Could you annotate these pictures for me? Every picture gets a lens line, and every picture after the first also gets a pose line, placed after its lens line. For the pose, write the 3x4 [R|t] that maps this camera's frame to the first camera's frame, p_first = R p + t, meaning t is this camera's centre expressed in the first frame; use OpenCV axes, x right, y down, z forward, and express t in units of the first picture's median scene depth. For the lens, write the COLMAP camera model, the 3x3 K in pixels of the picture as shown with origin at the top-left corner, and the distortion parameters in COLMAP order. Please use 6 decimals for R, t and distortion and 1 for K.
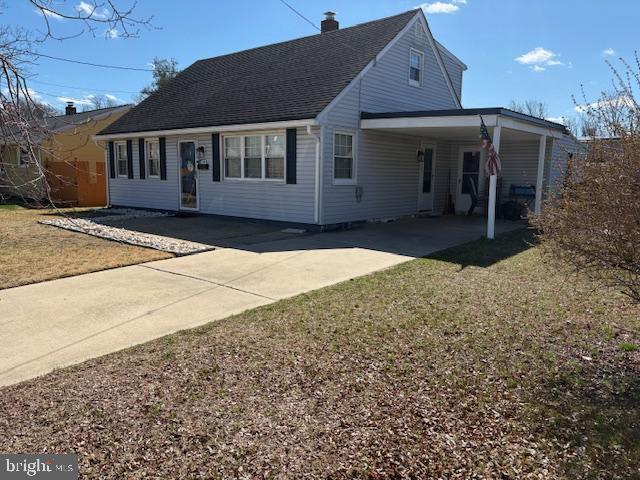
lens RADIAL K [[475.0, 0, 320.5], [0, 475.0, 235.9], [0, 0, 1]] dist [0.069287, -0.004049]
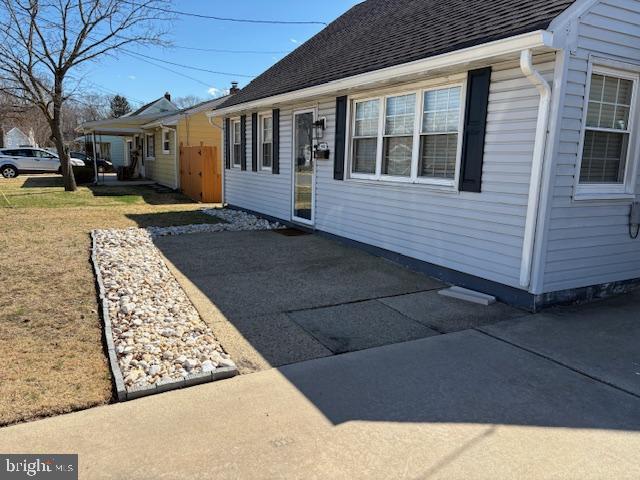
lens RADIAL K [[475.0, 0, 326.1], [0, 475.0, 241.9], [0, 0, 1]] dist [0.069287, -0.004049]
pose [[0.929998, 0.077389, -0.359325, -0.018439], [-0.064349, 0.996766, 0.048130, -0.068276], [0.361888, -0.021638, 0.931971, 0.474842]]
